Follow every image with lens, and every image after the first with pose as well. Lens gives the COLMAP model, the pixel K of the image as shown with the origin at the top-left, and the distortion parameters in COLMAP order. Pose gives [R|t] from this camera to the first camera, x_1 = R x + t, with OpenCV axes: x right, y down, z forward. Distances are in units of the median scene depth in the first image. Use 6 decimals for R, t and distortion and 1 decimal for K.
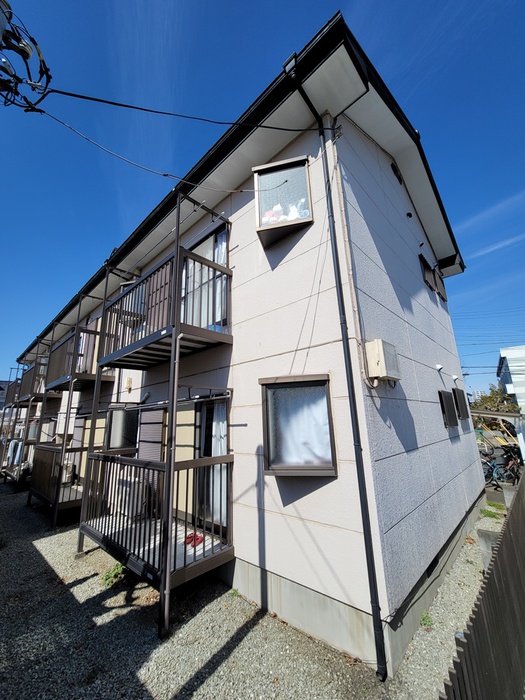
lens RADIAL K [[283.9, 0, 260.3], [0, 283.9, 346.3], [0, 0, 1]] dist [-0.002163, 0.000919]
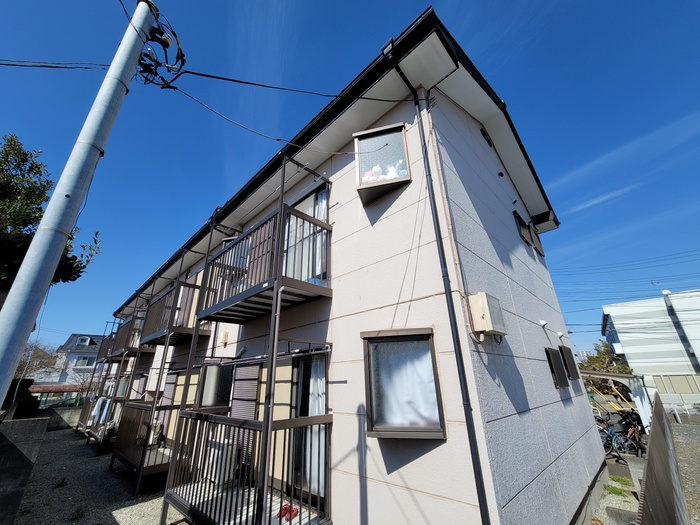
lens RADIAL K [[283.9, 0, 346.0], [0, 283.9, 263.5], [0, 0, 1]] dist [-0.002163, 0.000919]
pose [[0.999652, 0.002286, -0.026291, -0.024216], [-0.005810, 0.990863, -0.134750, 0.008819], [0.025743, 0.134855, 0.990531, -0.007437]]
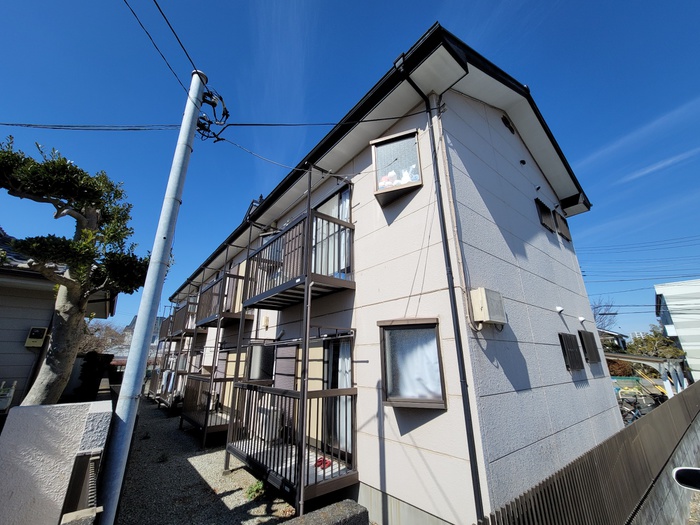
lens RADIAL K [[283.9, 0, 346.2], [0, 283.9, 263.0], [0, 0, 1]] dist [-0.002163, 0.000919]
pose [[0.990216, -0.018256, -0.138342, 0.027309], [0.008546, 0.997478, -0.070464, -0.034652], [0.139279, 0.068592, 0.987875, -0.152379]]
